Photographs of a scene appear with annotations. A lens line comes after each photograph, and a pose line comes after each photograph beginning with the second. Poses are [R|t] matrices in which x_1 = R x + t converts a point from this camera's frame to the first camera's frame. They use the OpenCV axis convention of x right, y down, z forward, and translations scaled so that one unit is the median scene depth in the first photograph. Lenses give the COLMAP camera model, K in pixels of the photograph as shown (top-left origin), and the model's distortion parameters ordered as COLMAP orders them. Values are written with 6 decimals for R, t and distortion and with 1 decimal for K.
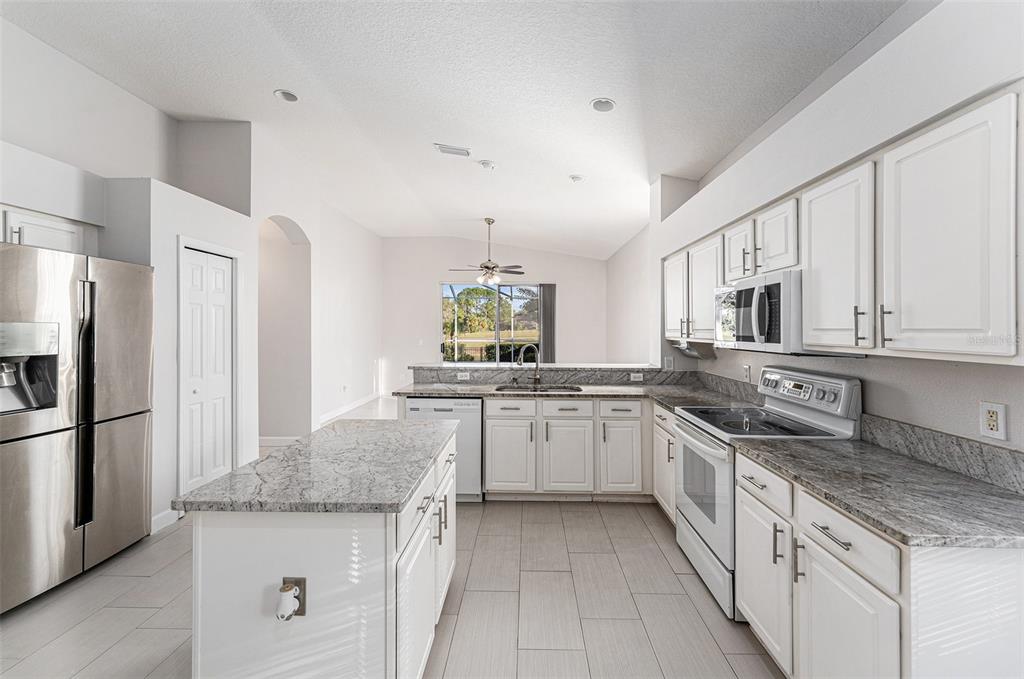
lens RADIAL K [[418.3, 0, 521.9], [0, 418.3, 329.4], [0, 0, 1]] dist [0.001255, -0.000113]
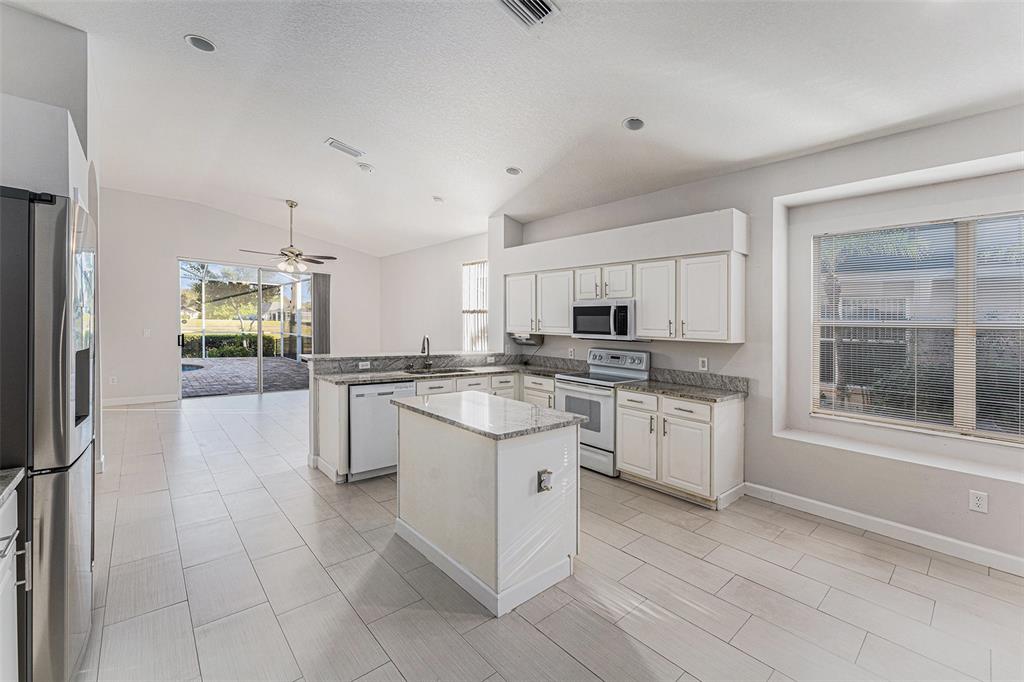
lens RADIAL K [[419.1, 0, 518.9], [0, 419.1, 325.0], [0, 0, 1]] dist [0.008384, 0.000023]
pose [[0.732969, 0.018536, 0.680009, -0.700881], [-0.025052, 0.999686, -0.000247, -0.002474], [-0.679801, -0.016855, 0.733203, -0.077915]]
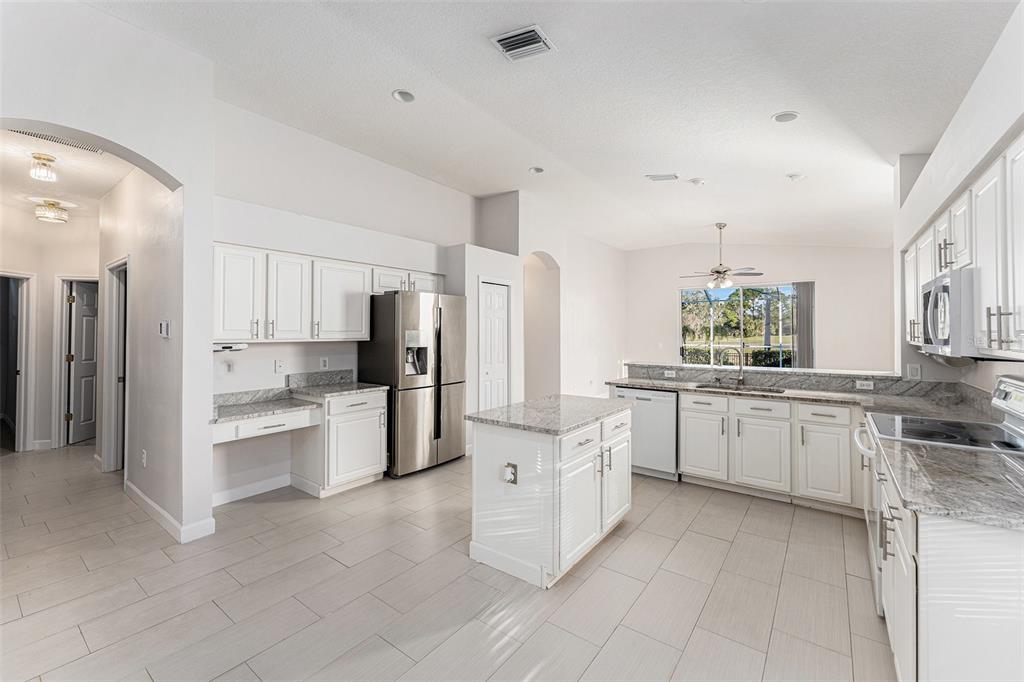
lens RADIAL K [[418.3, 0, 521.9], [0, 418.3, 330.9], [0, 0, 1]] dist [0.001255, -0.000113]
pose [[0.815649, -0.006692, -0.578508, 0.229840], [0.002726, 0.999966, -0.007725, 0.002082], [0.578541, 0.004724, 0.815640, -0.203375]]
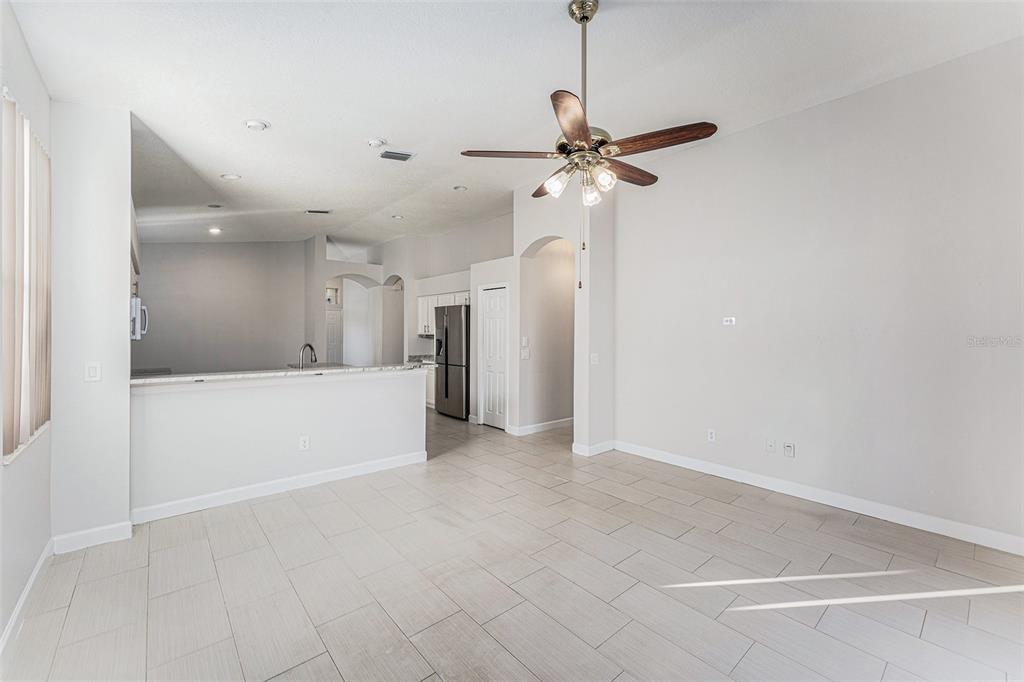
lens RADIAL K [[418.3, 0, 521.9], [0, 418.3, 330.9], [0, 0, 1]] dist [0.001255, -0.000113]
pose [[-0.739855, -0.004338, -0.672752, 0.362034], [-0.008639, 0.999958, 0.003053, -0.014108], [0.672710, 0.008071, -0.739862, 2.444286]]
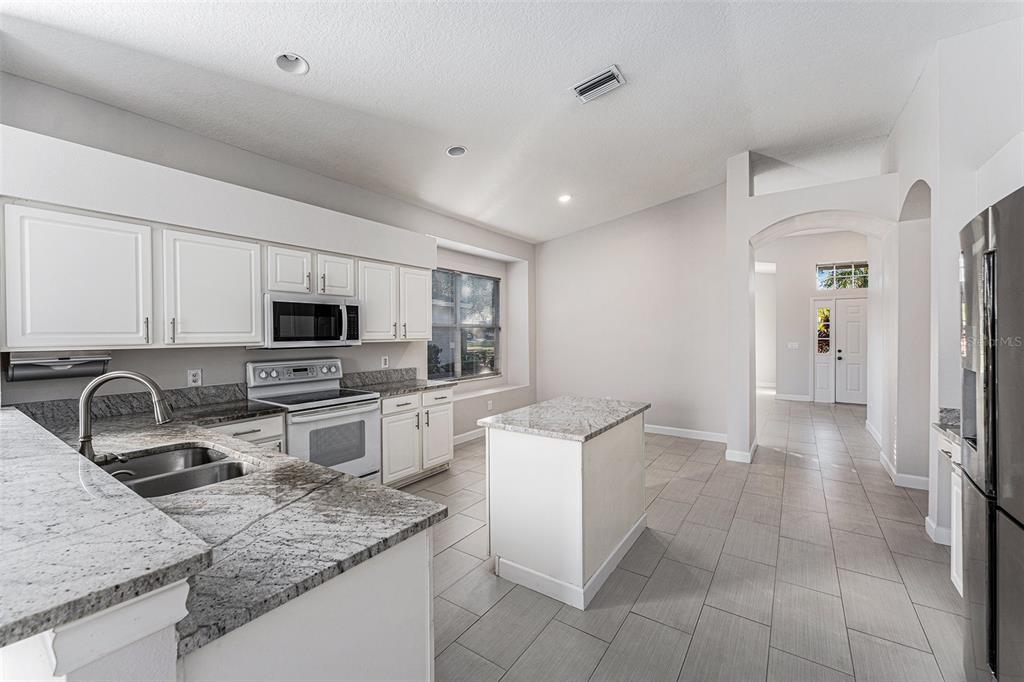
lens RADIAL K [[416.3, 0, 514.9], [0, 416.3, 319.3], [0, 0, 1]] dist [0.000544, -0.000024]
pose [[-0.834939, 0.013053, 0.550187, -0.567534], [-0.002604, 0.999614, -0.027667, -0.004323], [-0.550336, -0.024533, -0.834583, 1.298675]]
